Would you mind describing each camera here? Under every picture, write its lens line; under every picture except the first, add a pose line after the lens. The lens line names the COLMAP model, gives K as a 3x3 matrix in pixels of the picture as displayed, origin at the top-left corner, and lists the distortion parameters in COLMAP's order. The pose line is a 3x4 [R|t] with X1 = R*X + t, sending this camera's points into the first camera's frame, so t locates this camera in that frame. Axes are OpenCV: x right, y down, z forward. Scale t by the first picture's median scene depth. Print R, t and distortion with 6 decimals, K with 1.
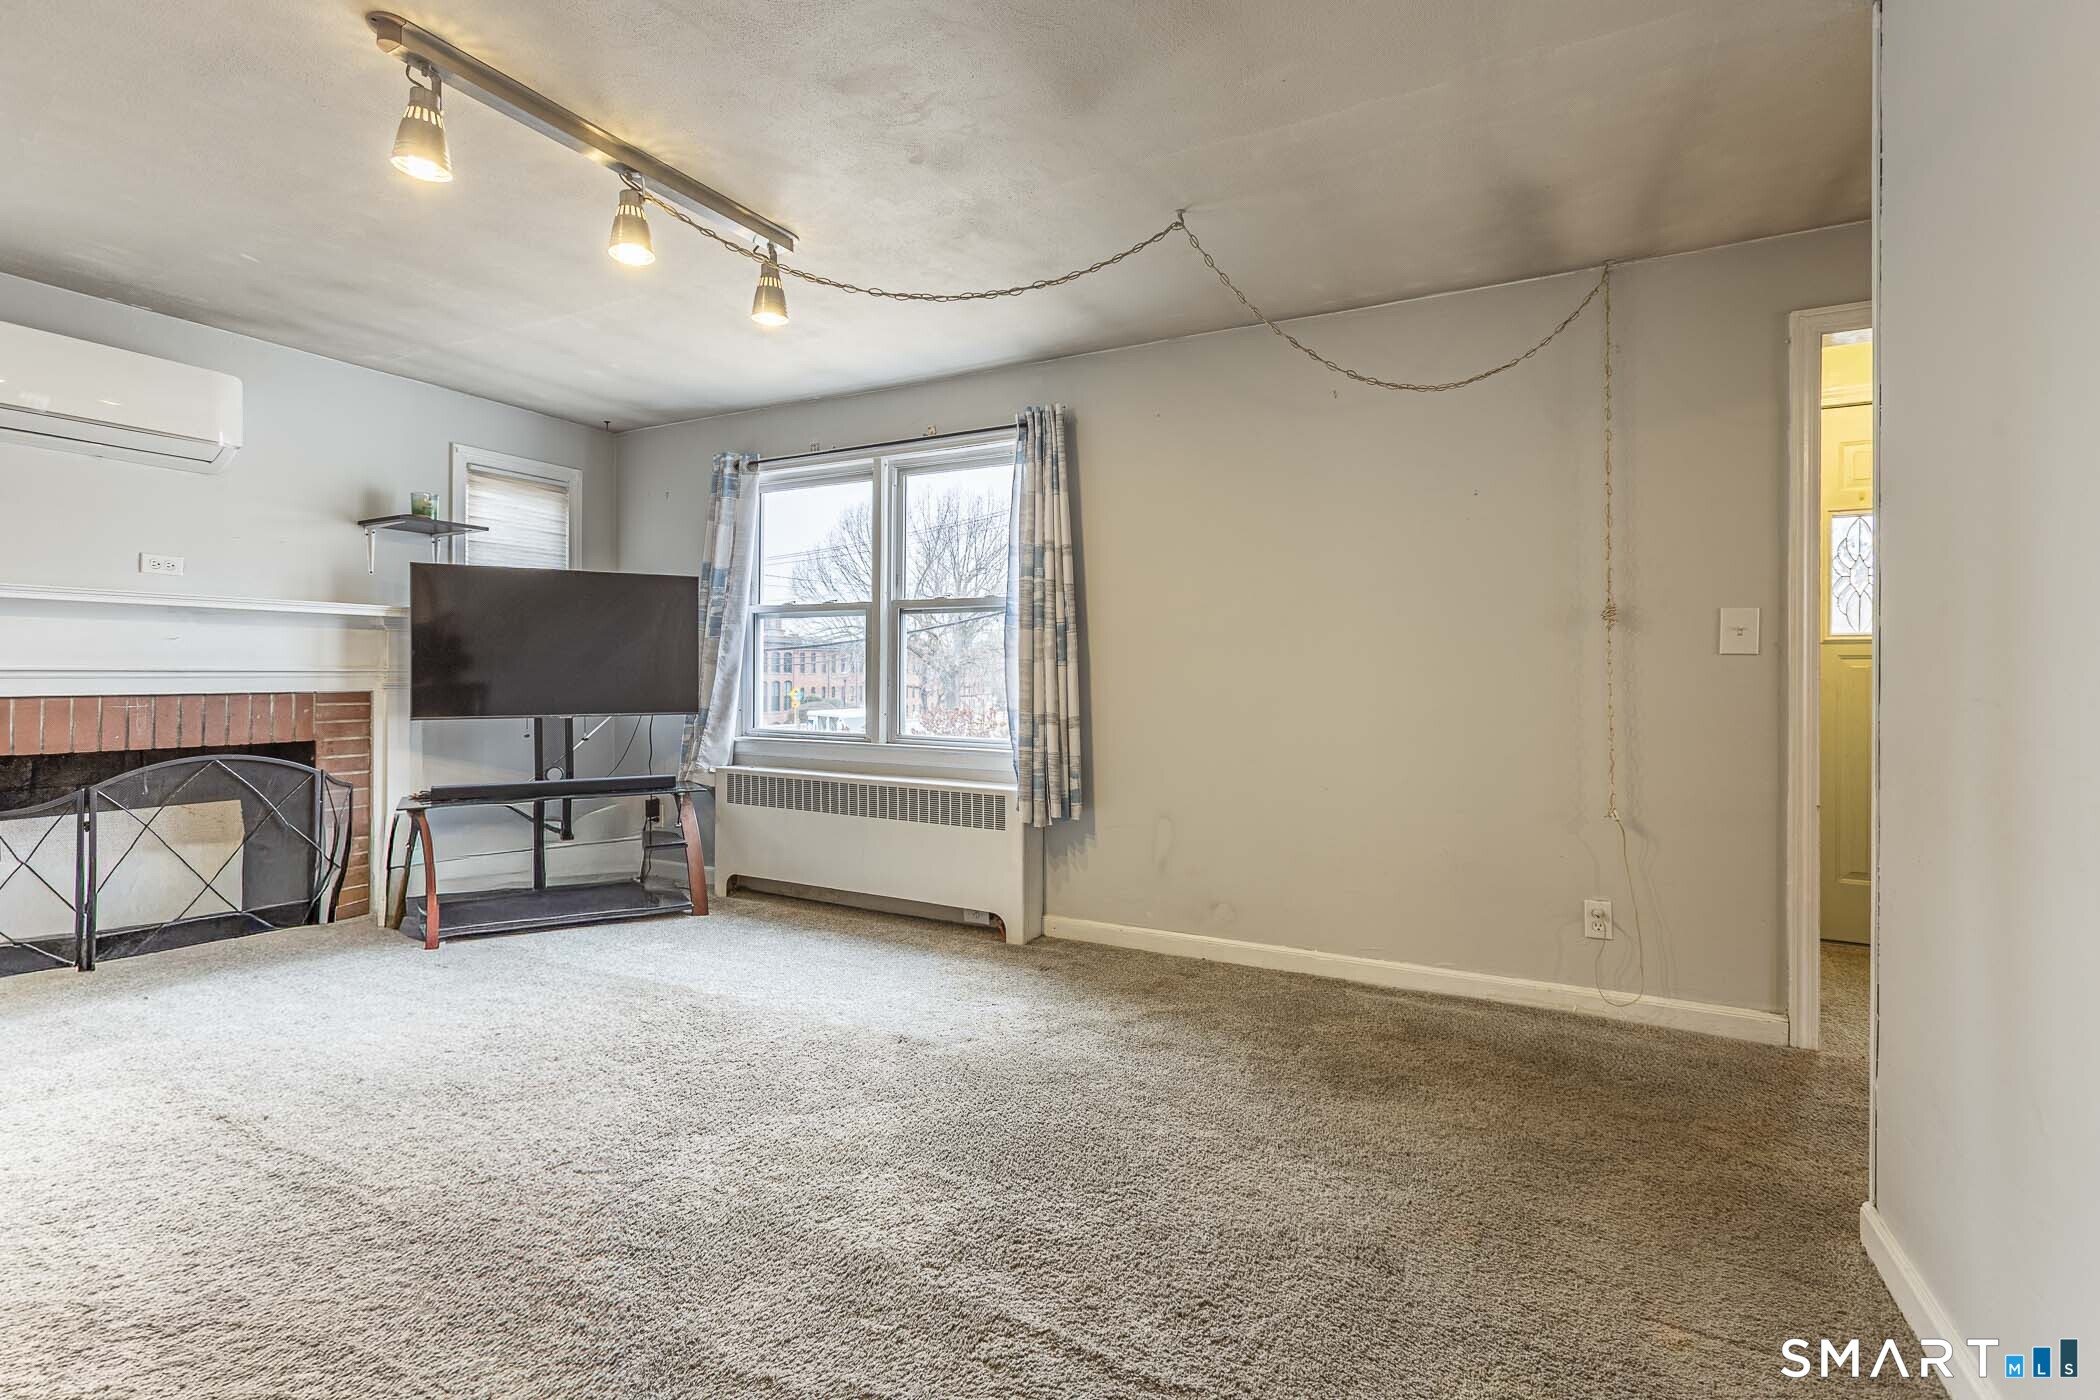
lens RADIAL K [[973.5, 0, 1057.7], [0, 973.5, 684.3], [0, 0, 1]] dist [-0.020650, 0.009002]
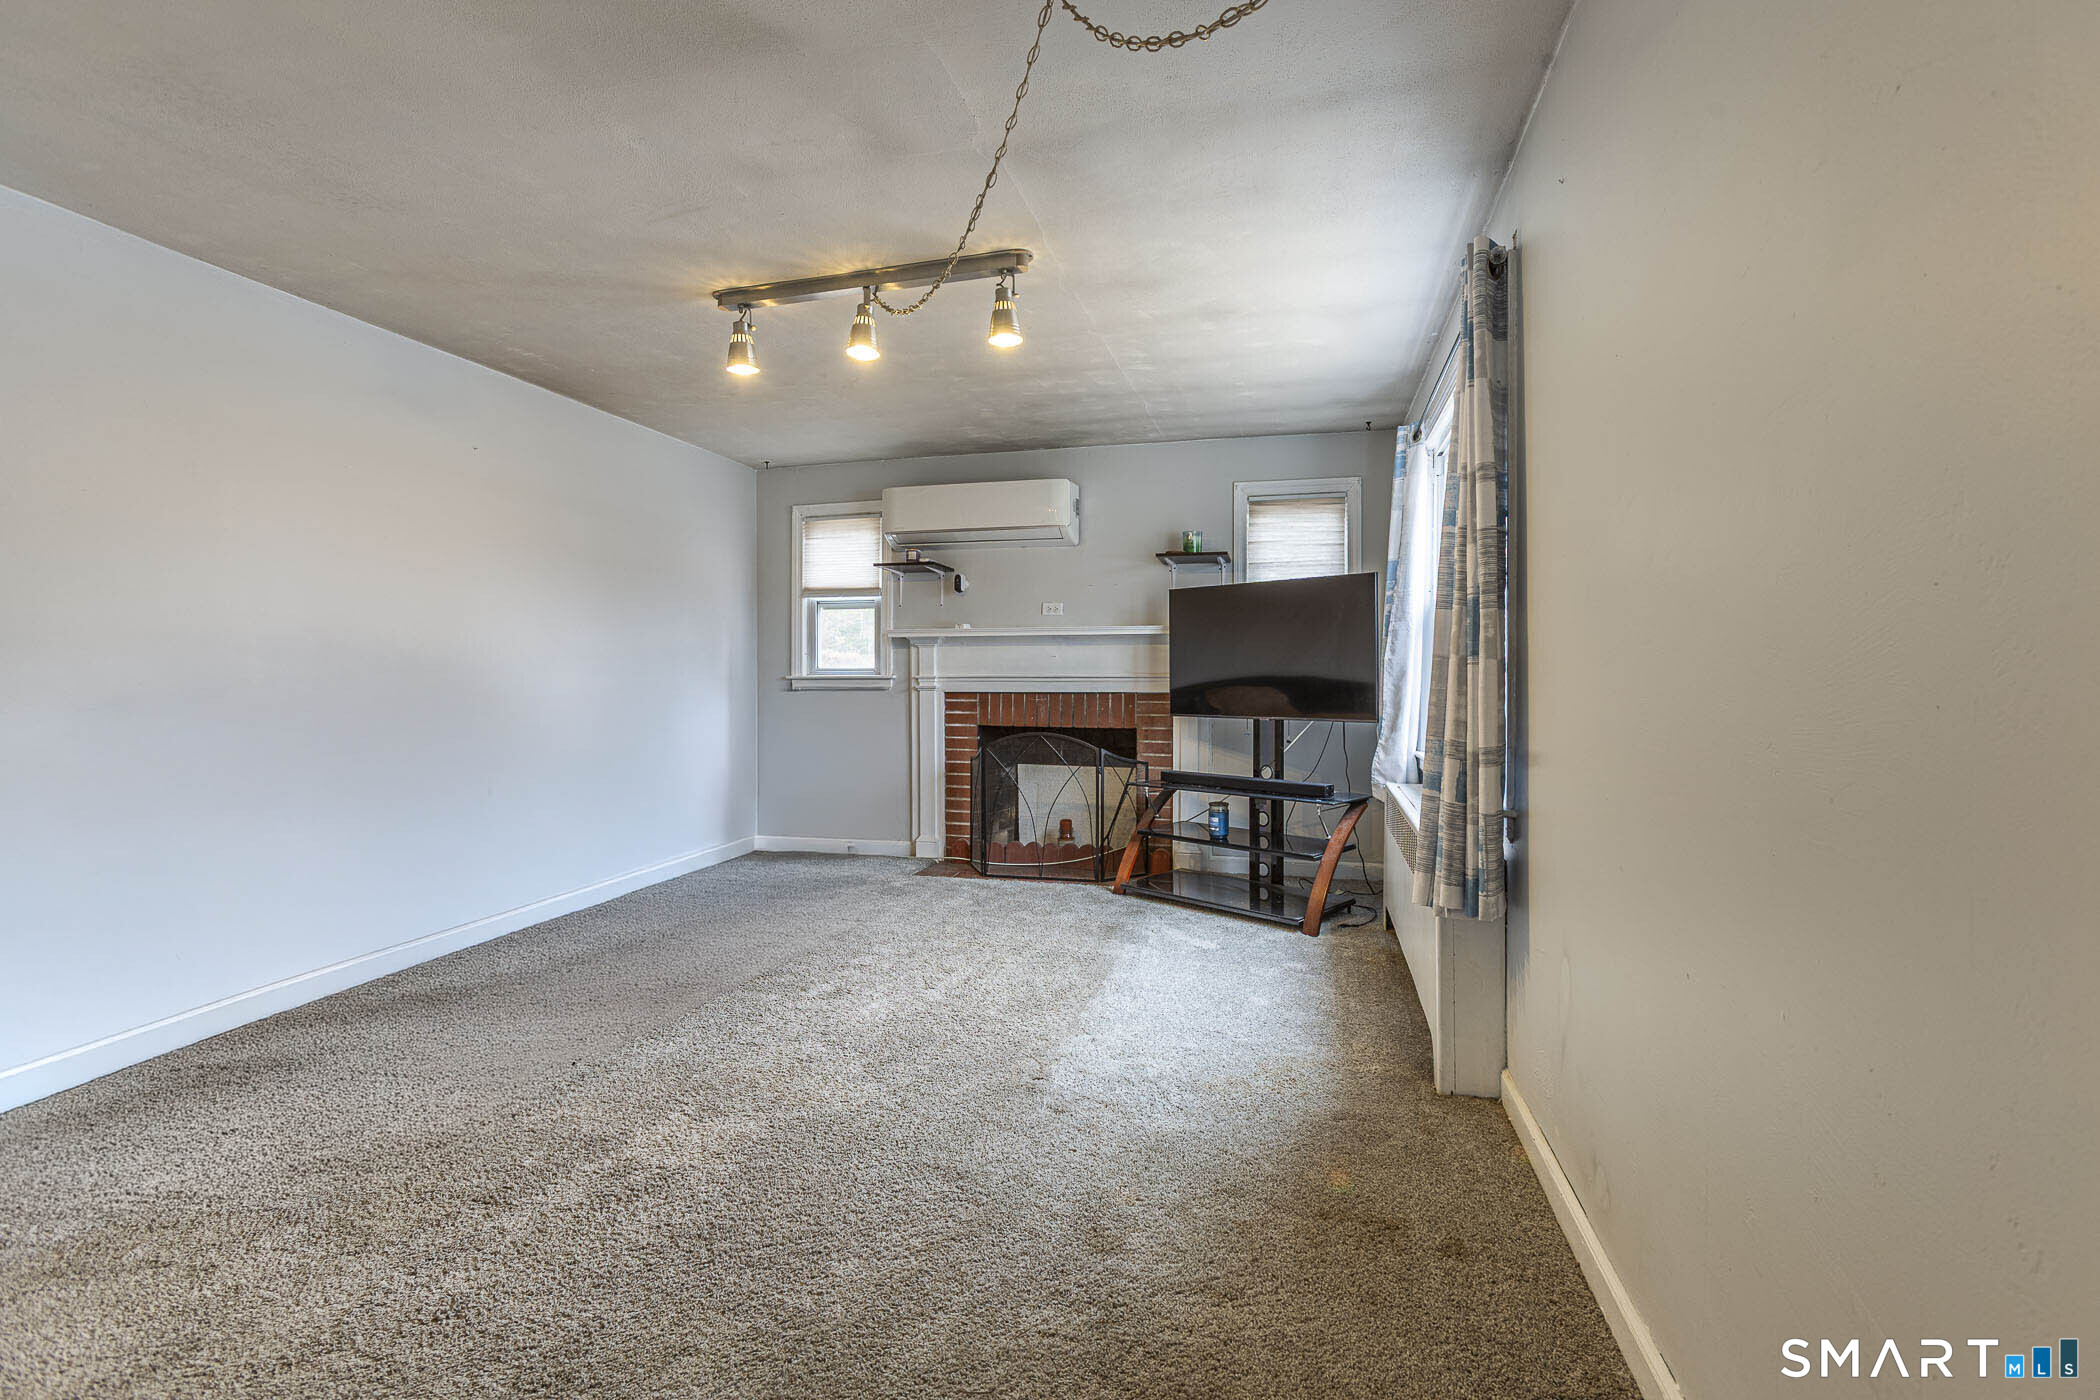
lens RADIAL K [[952.5, 0, 1022.3], [0, 952.5, 685.1], [0, 0, 1]] dist [-0.033018, 0.021630]
pose [[0.195243, 0.004273, -0.980746, 0.504686], [-0.009889, 0.999948, 0.002388, -0.003916], [0.980705, 0.009233, 0.195275, 0.576005]]
